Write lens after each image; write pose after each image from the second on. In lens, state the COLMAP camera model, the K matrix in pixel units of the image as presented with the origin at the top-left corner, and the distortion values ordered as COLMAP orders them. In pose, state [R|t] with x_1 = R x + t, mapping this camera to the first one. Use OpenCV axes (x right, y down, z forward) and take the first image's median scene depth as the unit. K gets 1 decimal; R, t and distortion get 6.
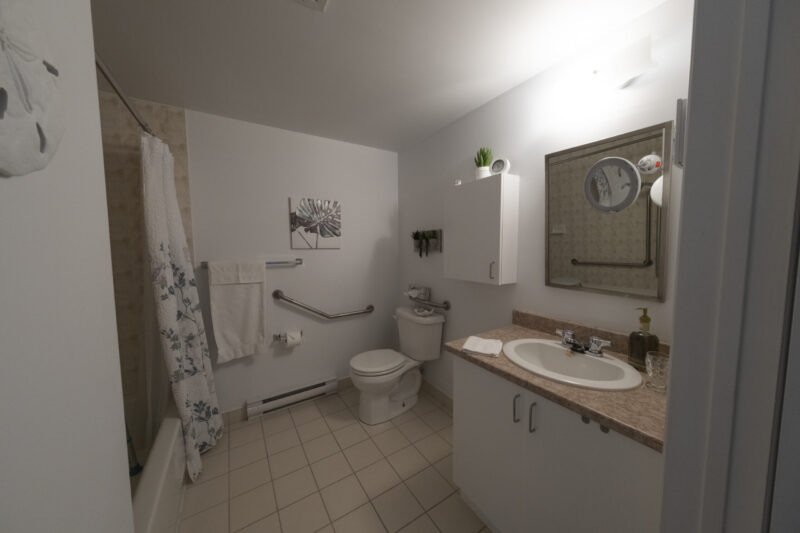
lens RADIAL K [[266.5, 0, 397.3], [0, 266.5, 264.7], [0, 0, 1]] dist [-0.004094, 0.000028]
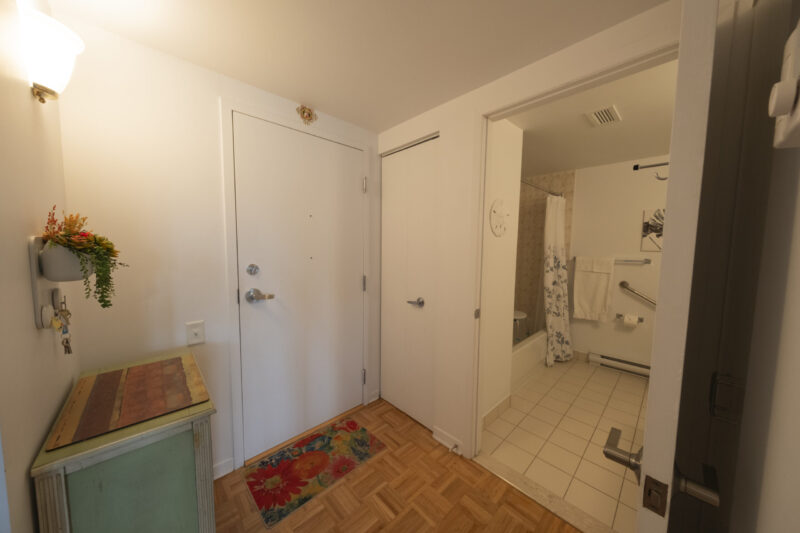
lens RADIAL K [[266.5, 0, 398.1], [0, 266.5, 267.7], [0, 0, 1]] dist [-0.004094, 0.000028]
pose [[0.185161, 0.086110, -0.978928, 0.773435], [-0.085042, 0.993821, 0.071335, 0.034687], [0.979022, 0.070042, 0.191340, -0.451430]]
